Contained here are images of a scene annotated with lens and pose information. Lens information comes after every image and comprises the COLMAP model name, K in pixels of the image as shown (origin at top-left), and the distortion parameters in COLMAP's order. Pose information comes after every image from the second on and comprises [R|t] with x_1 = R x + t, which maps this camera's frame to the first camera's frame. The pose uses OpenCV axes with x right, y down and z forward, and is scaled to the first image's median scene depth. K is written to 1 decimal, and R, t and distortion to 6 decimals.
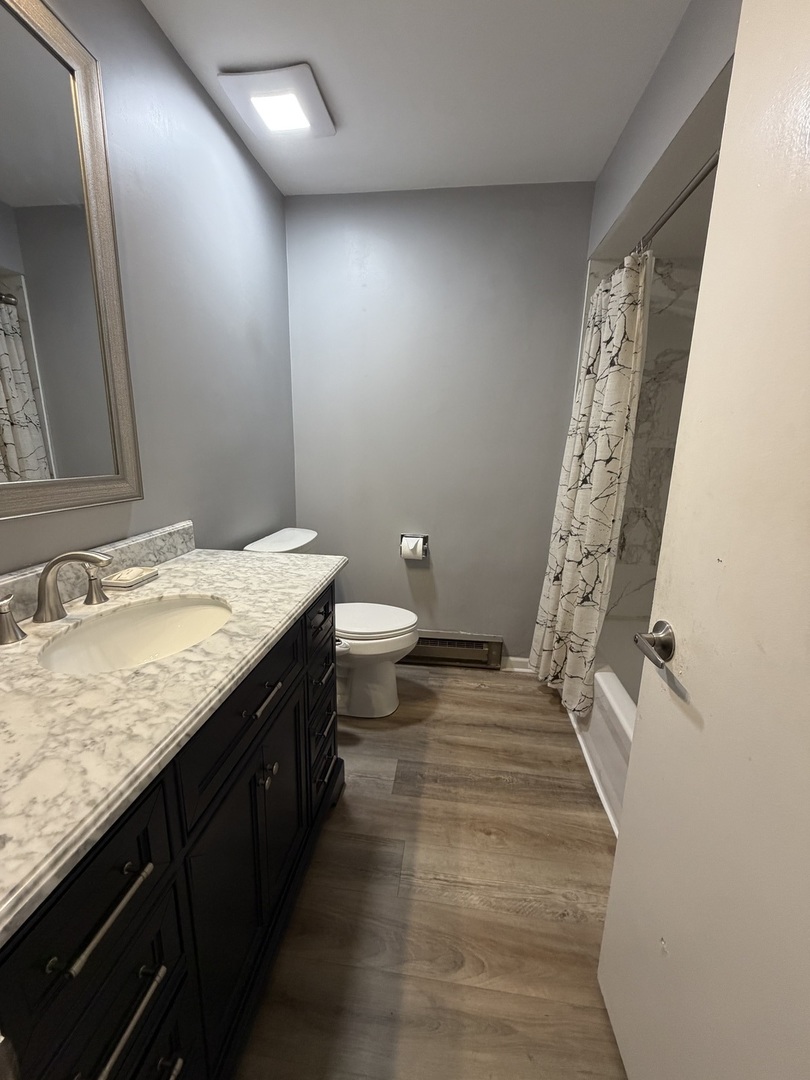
lens RADIAL K [[430.7, 0, 402.7], [0, 430.7, 541.3], [0, 0, 1]] dist [-0.000603, 0.000628]
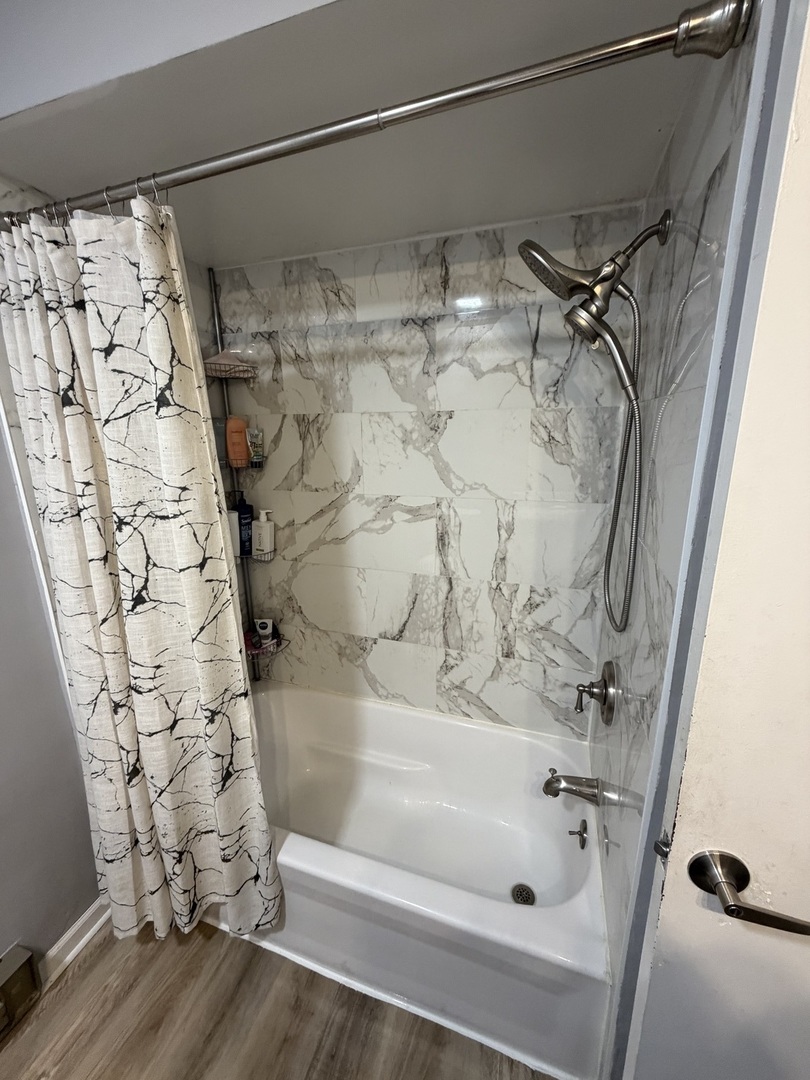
lens RADIAL K [[430.7, 0, 402.7], [0, 430.7, 541.3], [0, 0, 1]] dist [-0.000603, 0.000628]
pose [[0.187497, -0.273179, 0.943514, -0.017609], [0.240886, 0.944005, 0.225452, -0.261478], [-0.952270, 0.185008, 0.242803, 0.541764]]
